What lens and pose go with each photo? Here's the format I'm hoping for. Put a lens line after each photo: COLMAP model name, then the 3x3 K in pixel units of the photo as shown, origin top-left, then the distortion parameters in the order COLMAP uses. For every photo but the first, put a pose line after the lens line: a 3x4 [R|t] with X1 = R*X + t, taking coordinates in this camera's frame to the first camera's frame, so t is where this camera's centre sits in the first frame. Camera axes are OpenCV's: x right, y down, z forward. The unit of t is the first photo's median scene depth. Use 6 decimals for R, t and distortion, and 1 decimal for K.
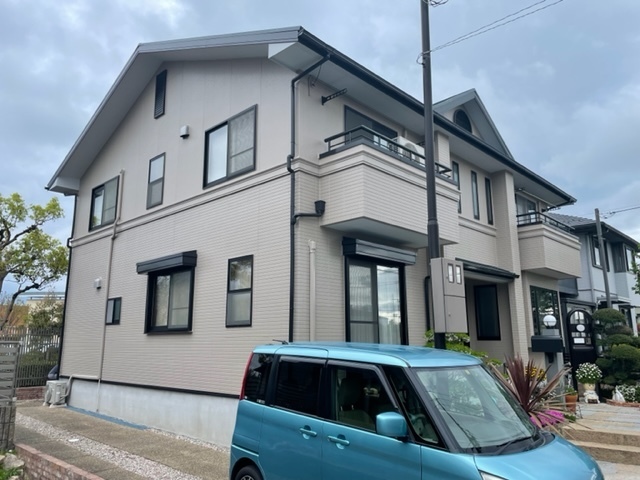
lens RADIAL K [[486.4, 0, 321.7], [0, 486.4, 246.4], [0, 0, 1]] dist [0.071790, 0.000473]
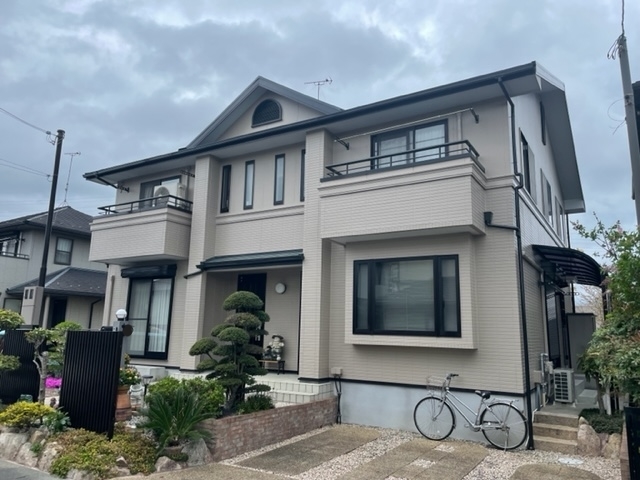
lens RADIAL K [[482.4, 0, 320.0], [0, 482.4, 240.0], [0, 0, 1]] dist [0.070850, 0.000502]
pose [[0.215192, -0.168212, -0.961976, 1.378025], [0.172235, 0.976150, -0.132162, 0.167468], [0.961264, -0.137246, 0.239031, 0.950542]]
